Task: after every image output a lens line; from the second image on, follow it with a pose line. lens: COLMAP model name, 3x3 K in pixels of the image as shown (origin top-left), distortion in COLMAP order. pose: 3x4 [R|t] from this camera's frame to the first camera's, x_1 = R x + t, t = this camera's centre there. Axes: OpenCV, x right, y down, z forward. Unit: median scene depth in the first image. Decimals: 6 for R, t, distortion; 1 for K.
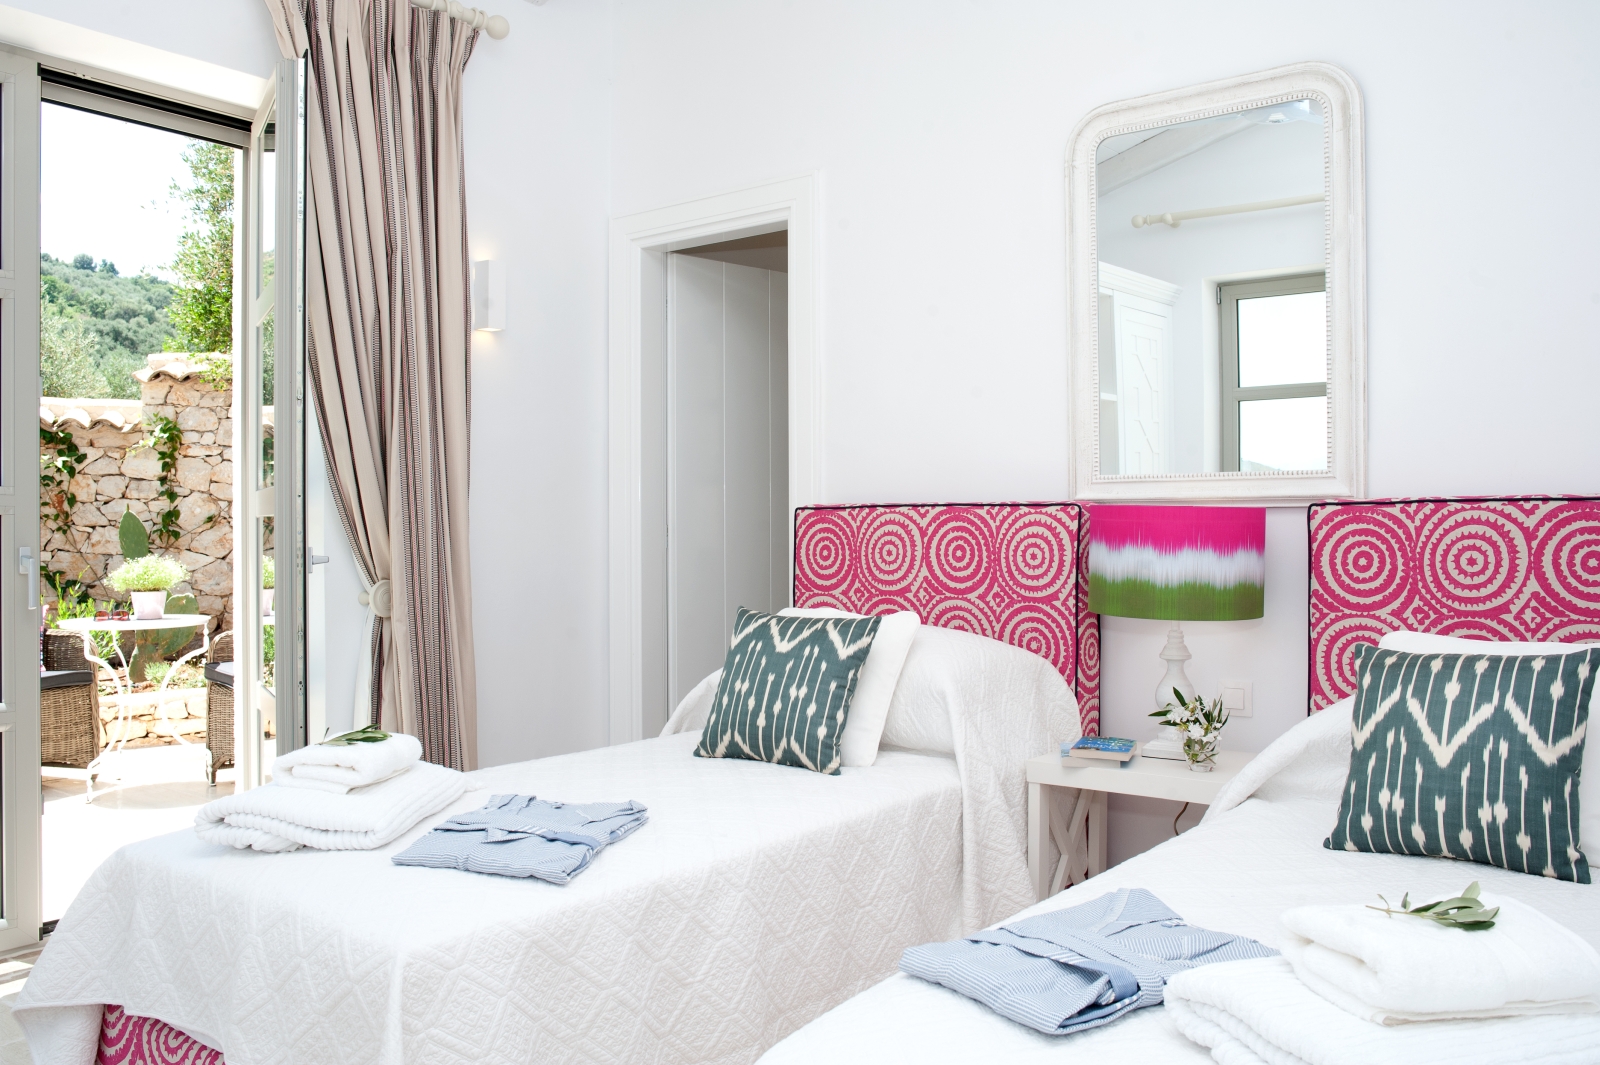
lens RADIAL K [[1269.5, 0, 801.3], [0, 1269.5, 532.2], [0, 0, 1]] dist [-0.001421, 0.000708]
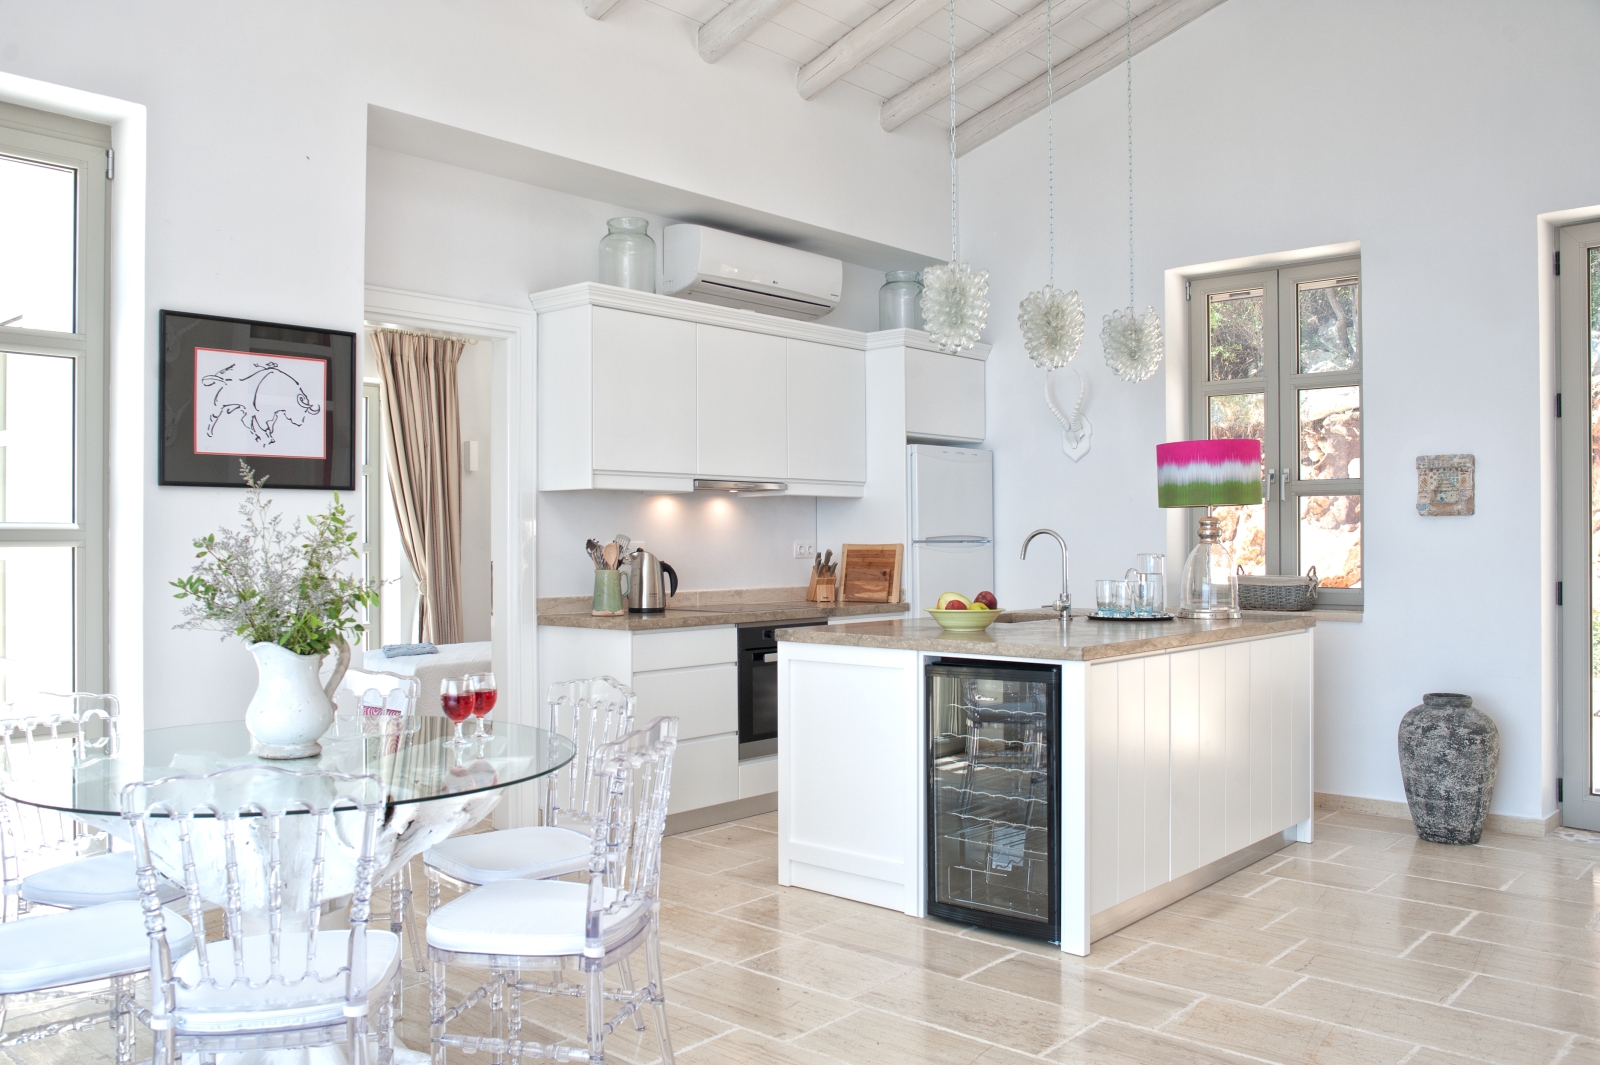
lens RADIAL K [[1269.5, 0, 798.9], [0, 1269.5, 534.6], [0, 0, 1]] dist [-0.001421, 0.000708]
pose [[0.999739, -0.000465, -0.022846, 0.395970], [0.000255, 0.999958, -0.009199, -0.035111], [0.022849, 0.009191, 0.999697, -1.252779]]
